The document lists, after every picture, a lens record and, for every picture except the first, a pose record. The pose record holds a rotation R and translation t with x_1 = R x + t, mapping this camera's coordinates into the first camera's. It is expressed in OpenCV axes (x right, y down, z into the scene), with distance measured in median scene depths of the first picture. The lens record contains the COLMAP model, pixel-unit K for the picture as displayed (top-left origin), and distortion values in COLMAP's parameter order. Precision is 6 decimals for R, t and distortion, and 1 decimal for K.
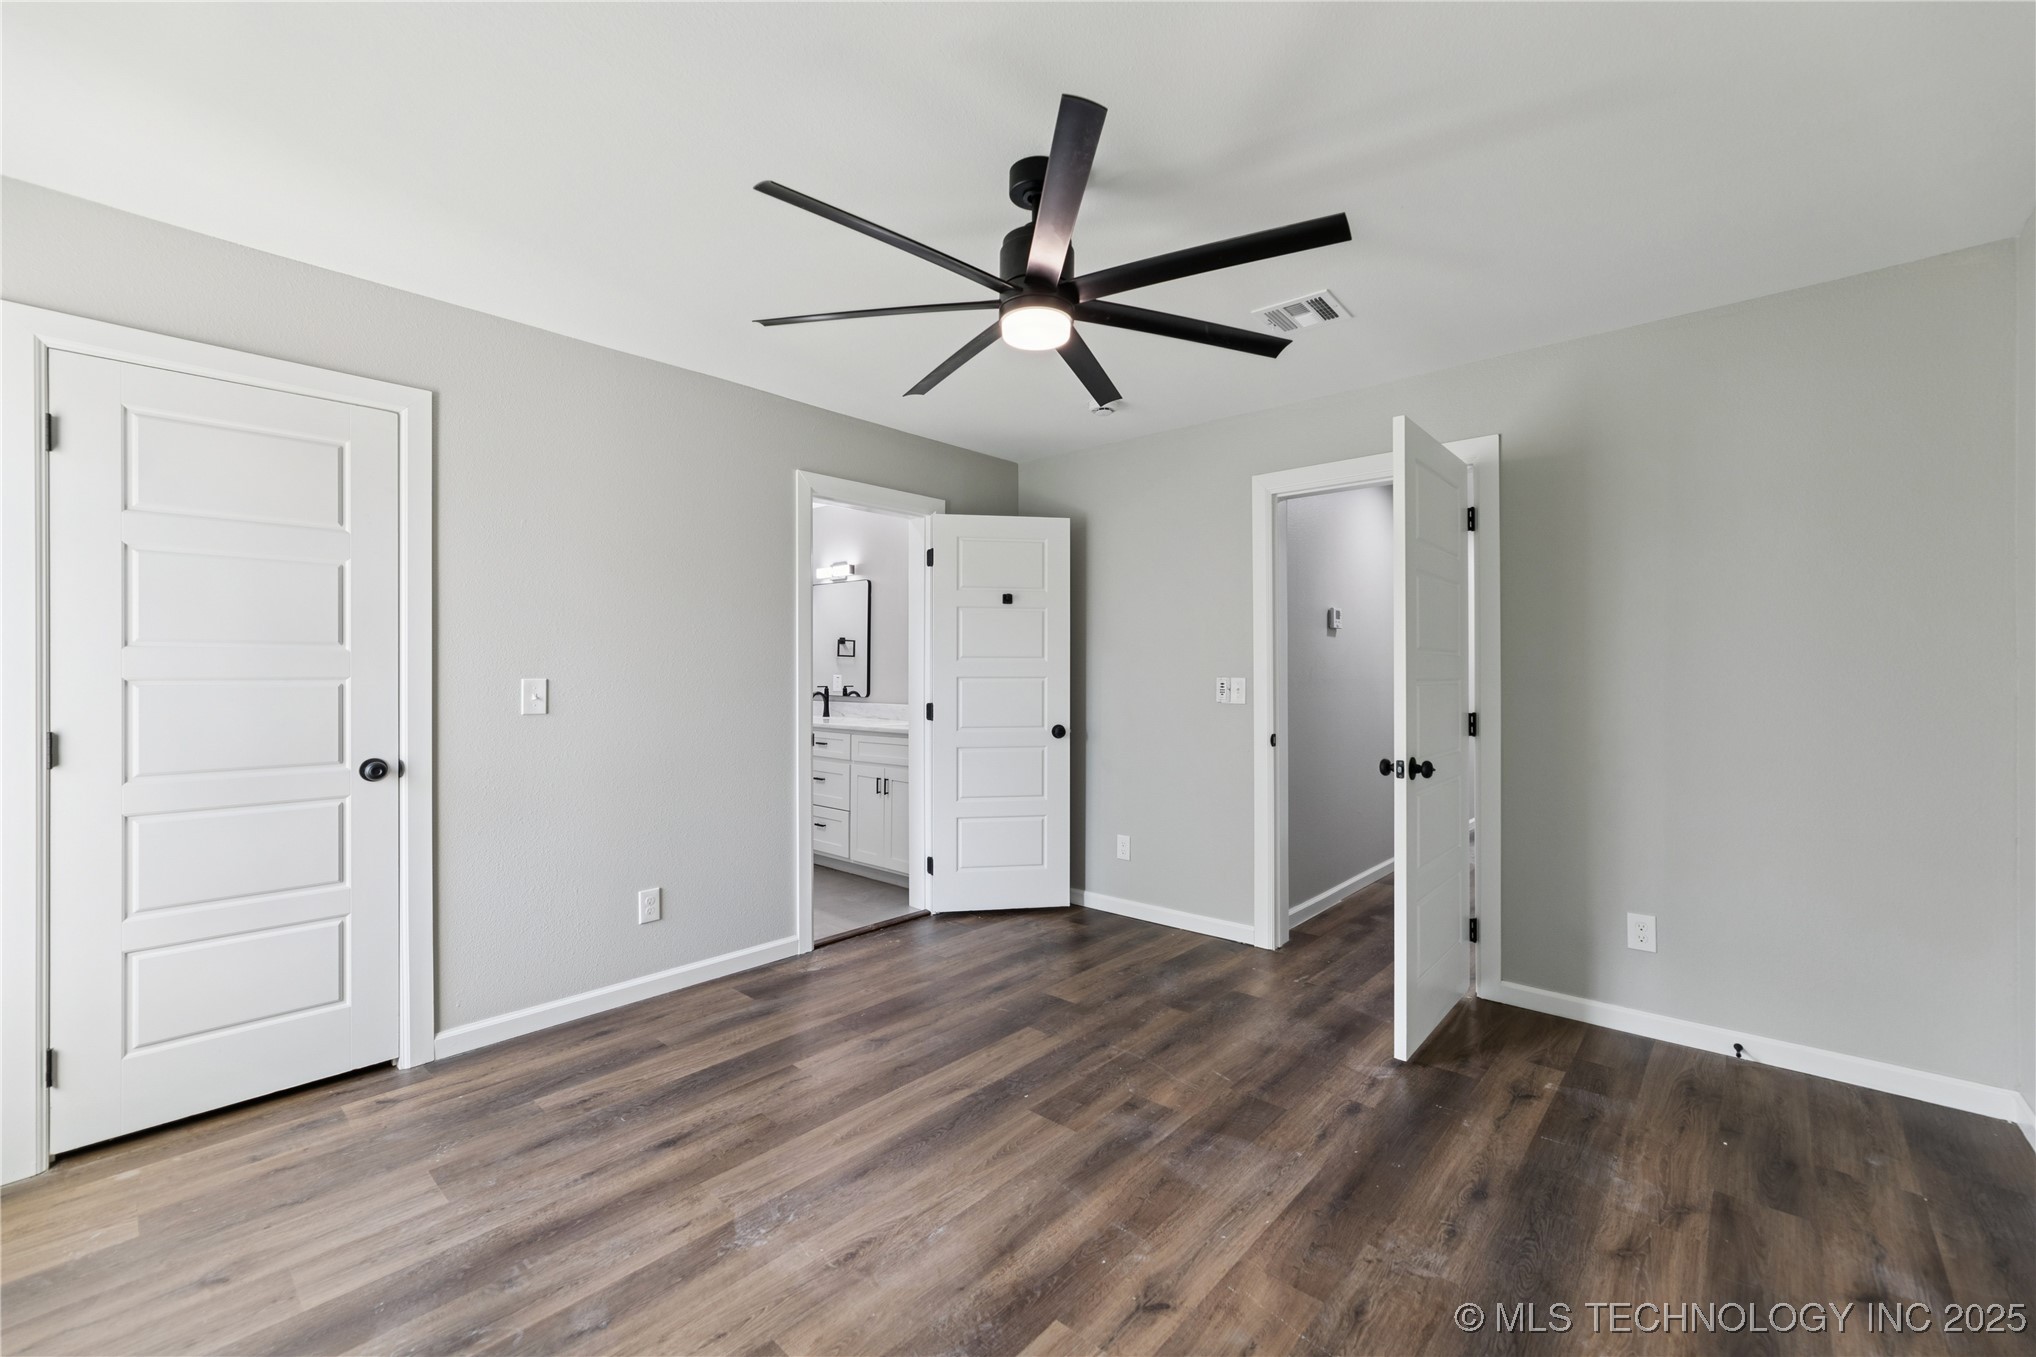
lens RADIAL K [[839.2, 0, 1008.8], [0, 839.2, 671.5], [0, 0, 1]] dist [-0.002133, -0.000097]
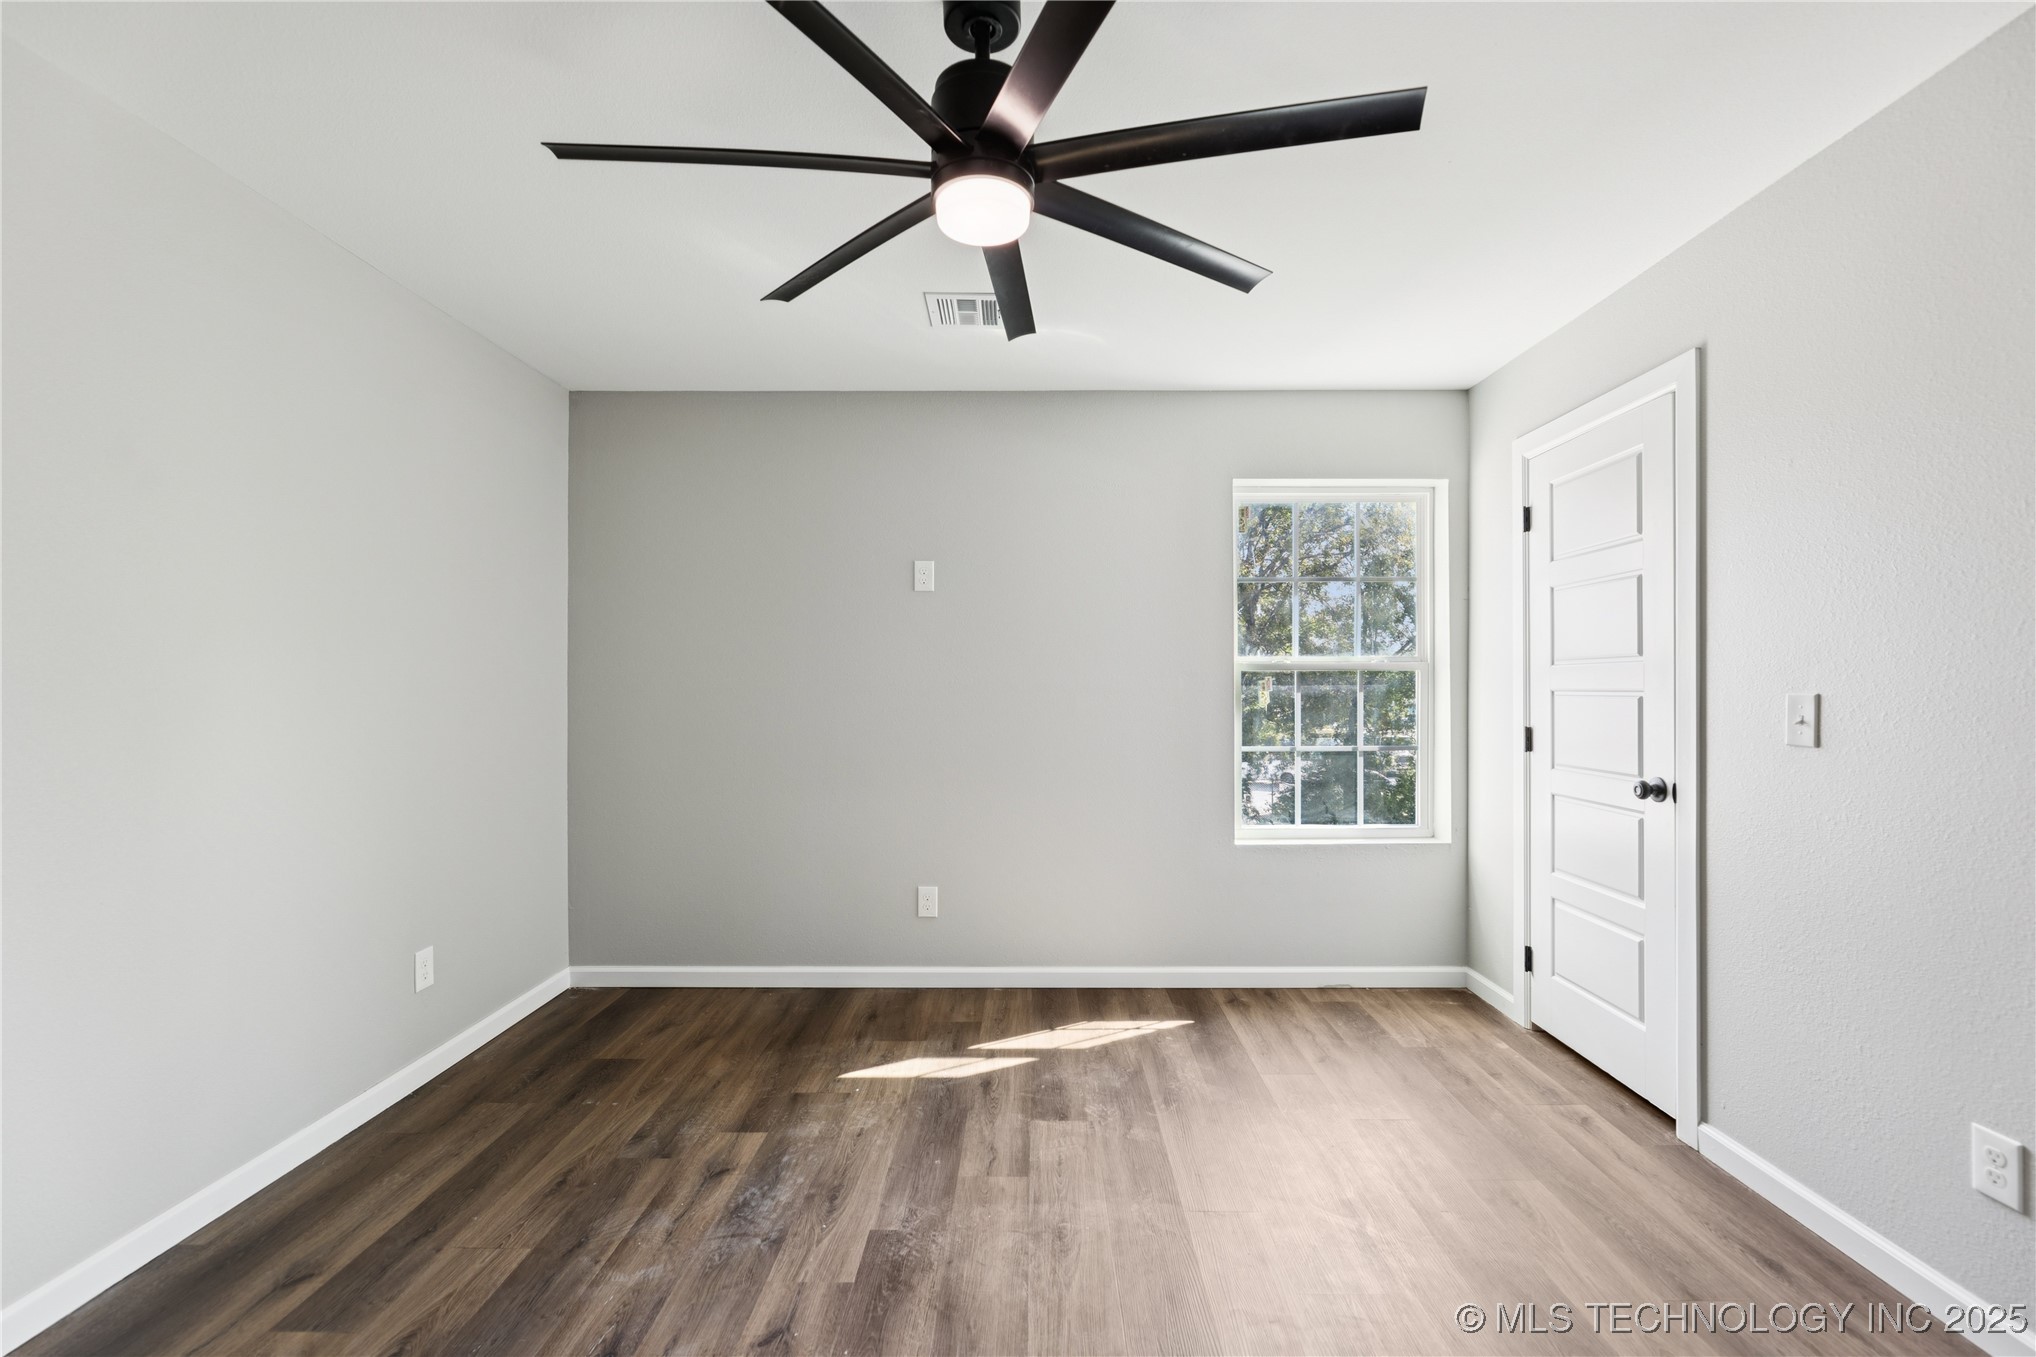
lens RADIAL K [[839.2, 0, 1011.2], [0, 839.2, 687.4], [0, 0, 1]] dist [-0.002133, -0.000097]
pose [[-0.751184, 0.000678, -0.660093, 0.478159], [0.001791, 0.999998, -0.001011, 0.005181], [0.660090, -0.001942, -0.751184, 1.507315]]
